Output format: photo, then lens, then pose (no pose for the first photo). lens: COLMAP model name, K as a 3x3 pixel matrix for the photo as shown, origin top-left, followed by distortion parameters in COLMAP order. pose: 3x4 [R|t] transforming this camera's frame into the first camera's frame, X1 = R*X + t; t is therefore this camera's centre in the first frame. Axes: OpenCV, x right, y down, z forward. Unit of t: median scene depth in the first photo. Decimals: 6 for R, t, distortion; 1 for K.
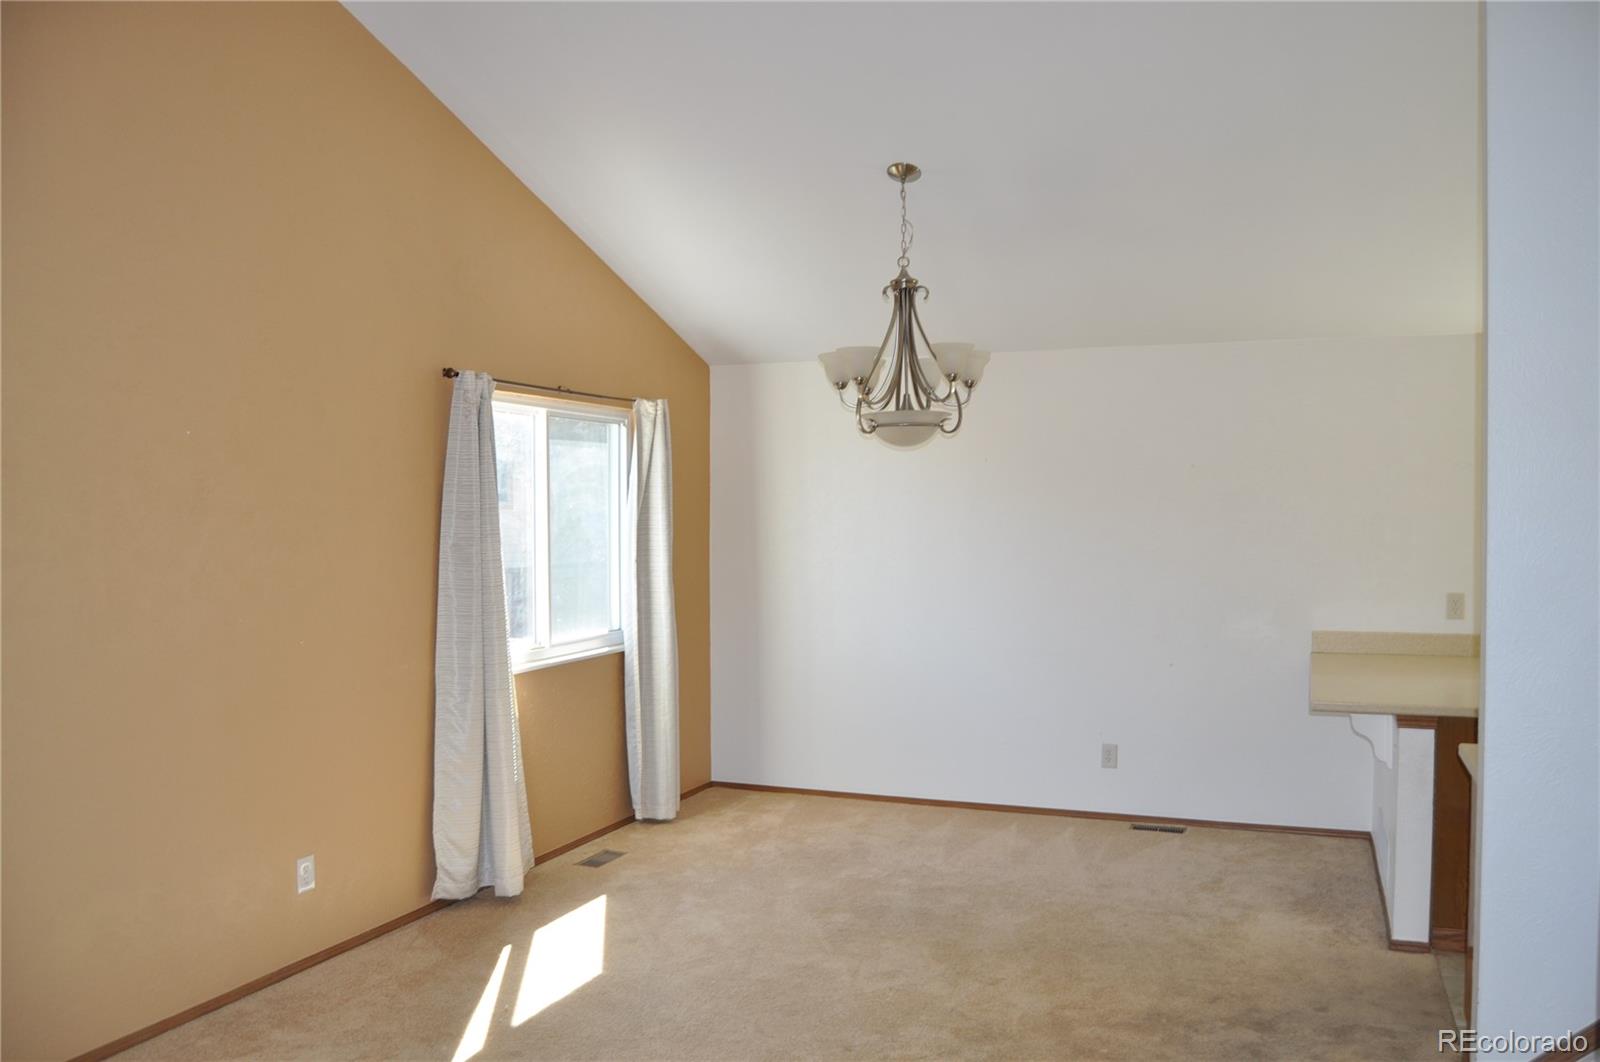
lens RADIAL K [[1266.5, 0, 813.0], [0, 1266.5, 545.8], [0, 0, 1]] dist [-0.089825, 0.032576]
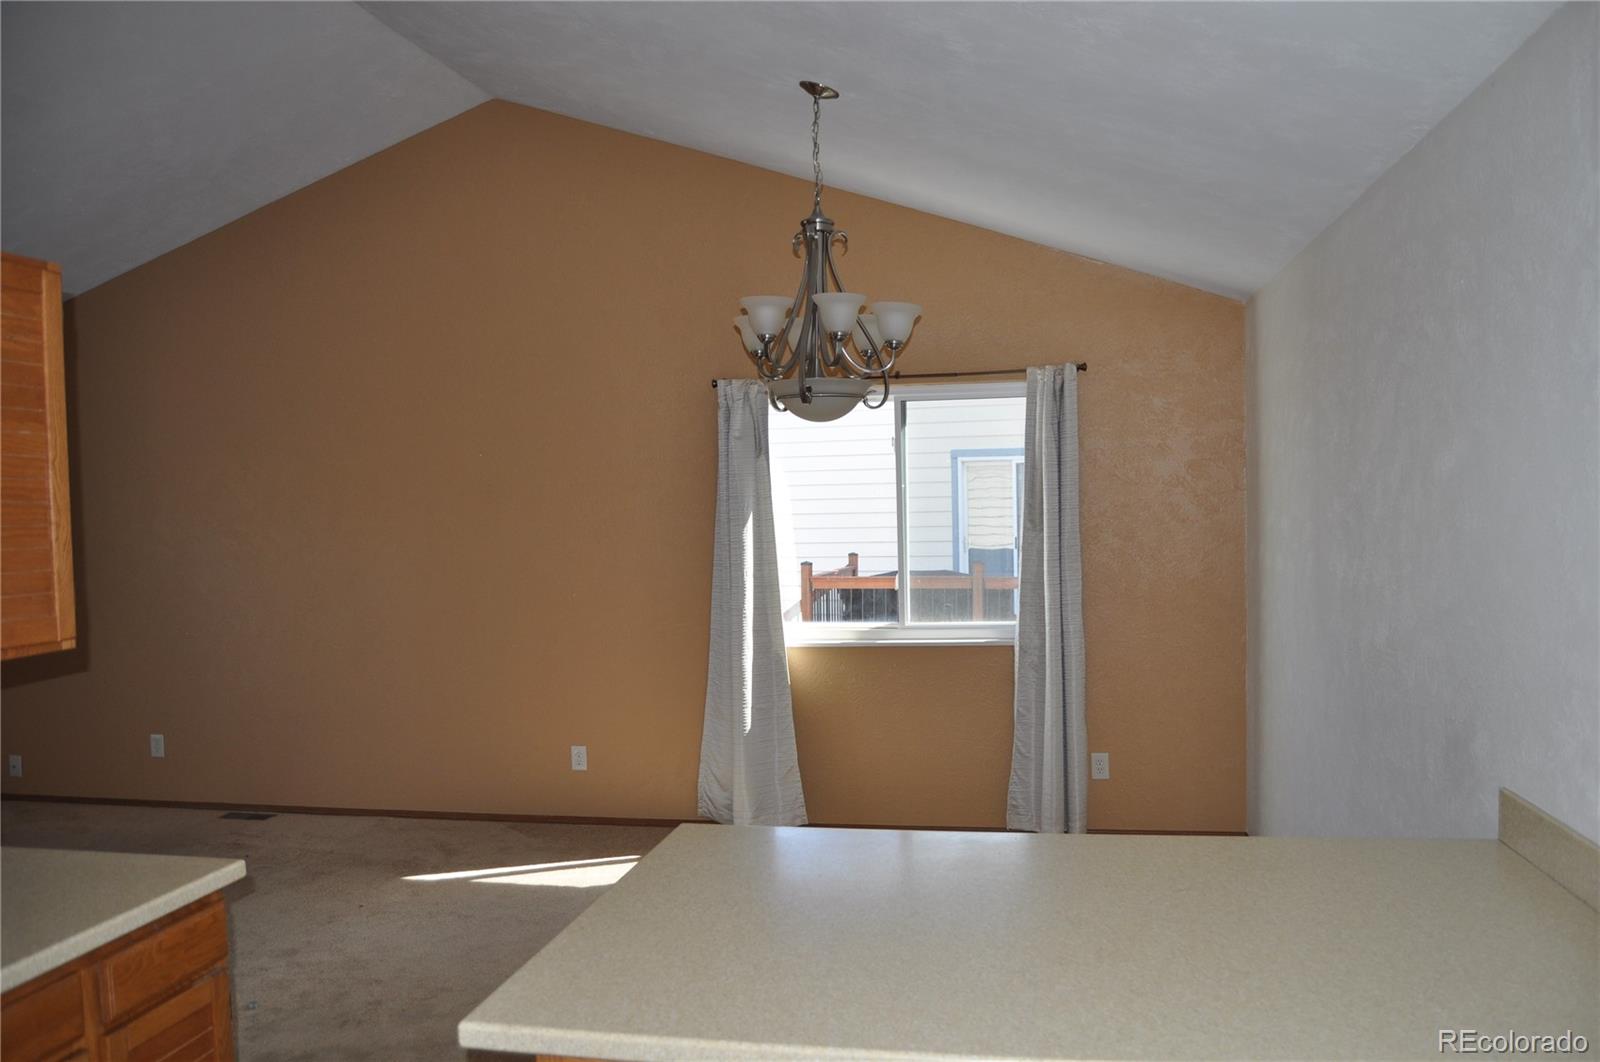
lens RADIAL K [[1266.5, 0, 813.0], [0, 1266.5, 545.8], [0, 0, 1]] dist [-0.089825, 0.032576]
pose [[0.194426, 0.037990, -0.980181, 0.898463], [-0.004154, 0.999273, 0.037906, -0.029439], [0.980908, -0.003298, 0.194442, 0.843961]]
